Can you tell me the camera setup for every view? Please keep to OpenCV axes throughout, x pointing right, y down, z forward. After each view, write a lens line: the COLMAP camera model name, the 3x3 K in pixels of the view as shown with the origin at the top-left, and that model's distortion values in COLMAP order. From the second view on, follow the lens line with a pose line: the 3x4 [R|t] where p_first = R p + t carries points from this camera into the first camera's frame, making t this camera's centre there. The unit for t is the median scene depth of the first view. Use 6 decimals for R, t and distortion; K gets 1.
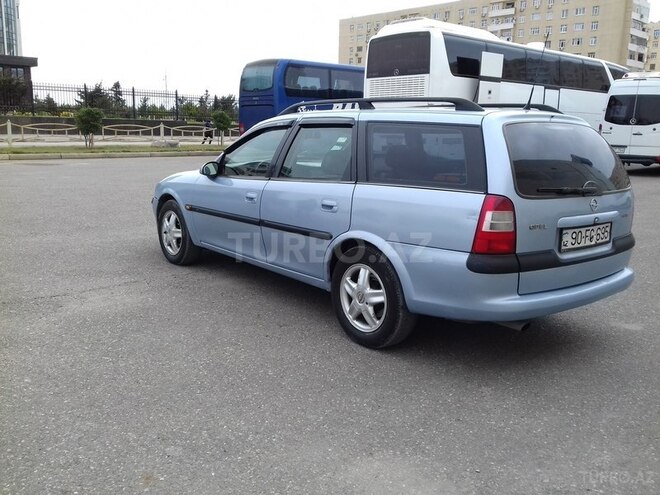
lens RADIAL K [[636.3, 0, 330.0], [0, 636.3, 247.5], [0, 0, 1]] dist [0.082155, -0.176526]
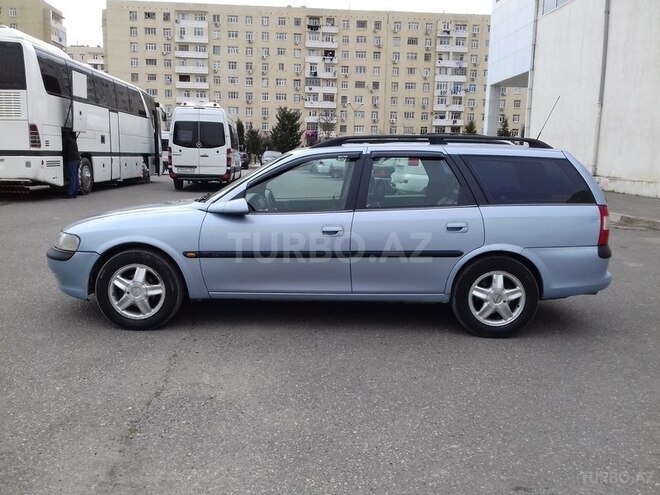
lens RADIAL K [[636.3, 0, 330.0], [0, 636.3, 247.5], [0, 0, 1]] dist [0.082155, -0.176526]
pose [[0.601850, -0.122668, 0.789132, -0.826957], [0.143404, 0.988672, 0.044315, -0.088972], [-0.785628, 0.086494, 0.612623, 0.369361]]
